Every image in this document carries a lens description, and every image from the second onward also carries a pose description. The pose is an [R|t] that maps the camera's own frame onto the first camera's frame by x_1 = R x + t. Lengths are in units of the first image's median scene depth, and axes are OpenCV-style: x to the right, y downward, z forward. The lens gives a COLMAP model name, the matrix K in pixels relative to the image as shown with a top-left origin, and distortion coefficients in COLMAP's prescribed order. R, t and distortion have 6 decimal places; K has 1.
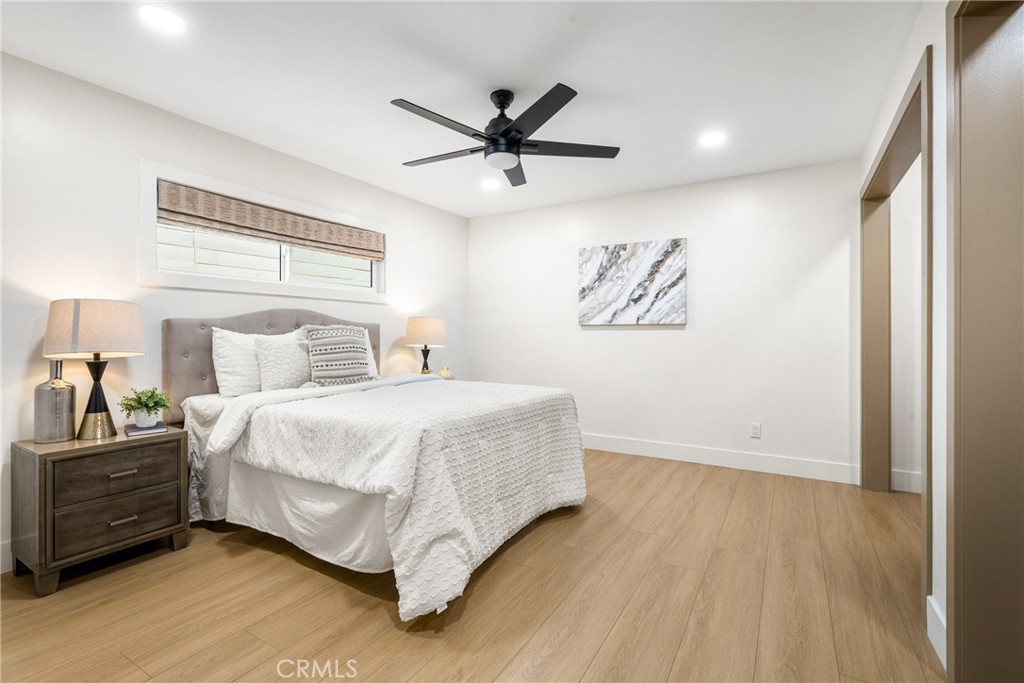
lens RADIAL K [[469.7, 0, 511.8], [0, 469.7, 335.4], [0, 0, 1]] dist [-0.001453, -0.000532]
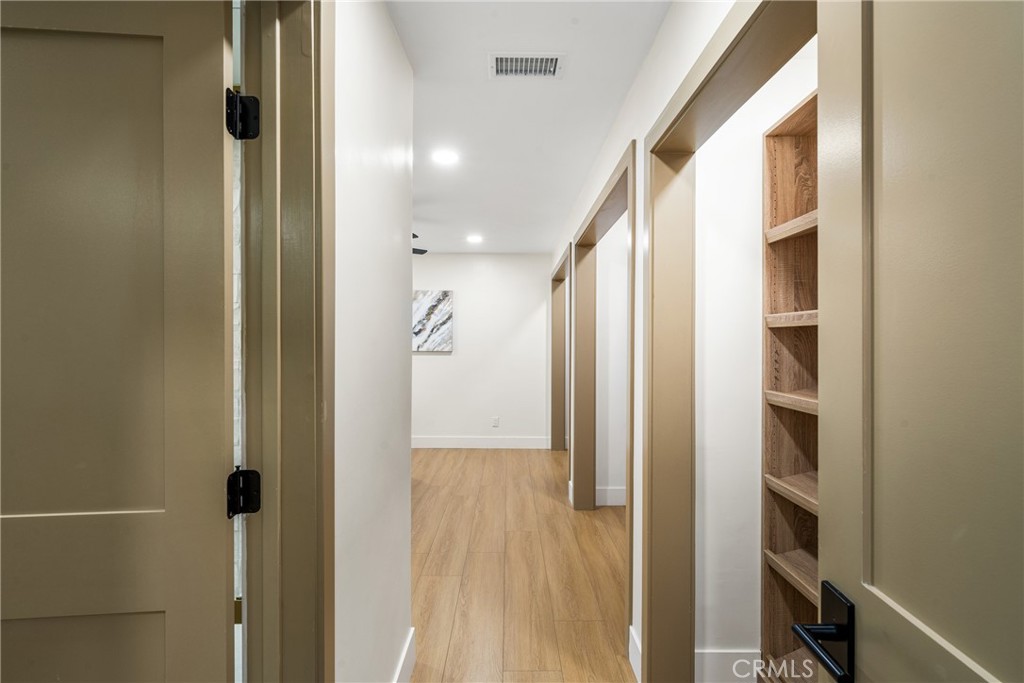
lens RADIAL K [[509.3, 0, 510.9], [0, 509.3, 345.7], [0, 0, 1]] dist [0.000233, -0.000406]
pose [[0.858420, -0.000231, 0.512947, -0.266013], [-0.003454, 0.999975, 0.006231, -0.051374], [-0.512935, -0.007121, 0.858398, -0.412537]]
